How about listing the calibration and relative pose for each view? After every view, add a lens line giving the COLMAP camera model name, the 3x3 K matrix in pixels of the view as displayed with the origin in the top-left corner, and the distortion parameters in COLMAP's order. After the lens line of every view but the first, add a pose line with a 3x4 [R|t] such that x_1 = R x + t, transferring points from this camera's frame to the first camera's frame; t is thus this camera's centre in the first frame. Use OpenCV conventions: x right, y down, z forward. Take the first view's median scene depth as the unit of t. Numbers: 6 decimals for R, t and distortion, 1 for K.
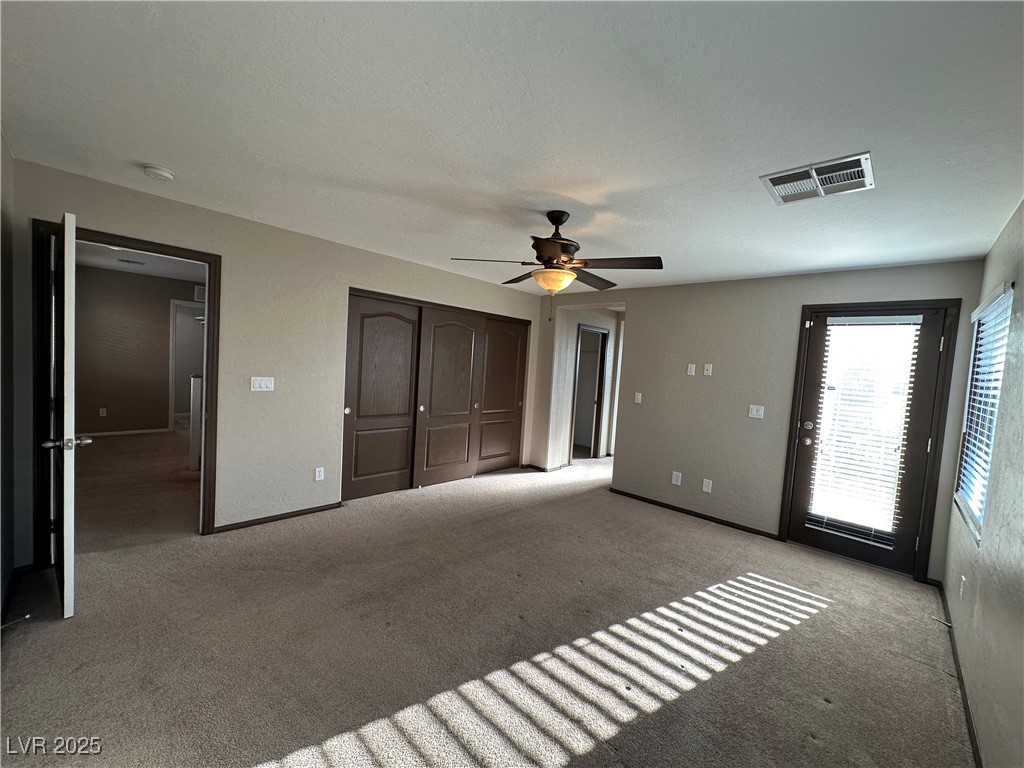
lens RADIAL K [[405.0, 0, 513.2], [0, 405.0, 384.8], [0, 0, 1]] dist [-0.001117, 0.001012]
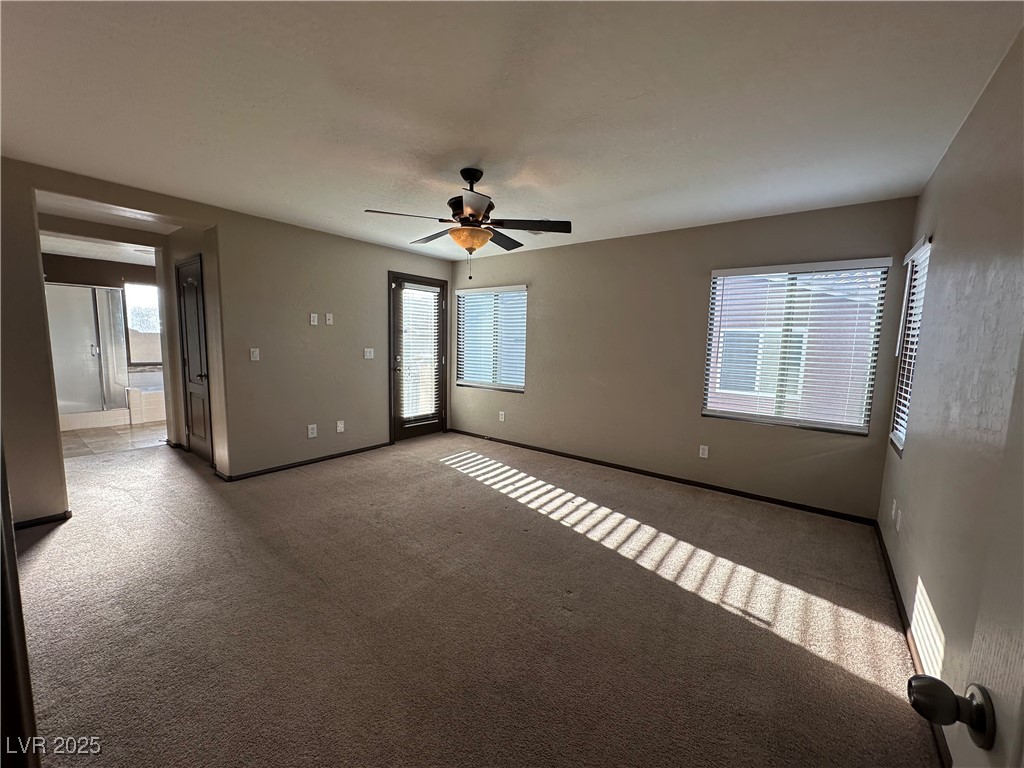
lens RADIAL K [[405.0, 0, 510.9], [0, 405.0, 384.8], [0, 0, 1]] dist [-0.001117, 0.001012]
pose [[-0.093394, -0.176380, 0.979881, -0.919894], [0.023904, 0.983502, 0.179310, -0.070205], [-0.995342, 0.040170, -0.087637, 0.945292]]
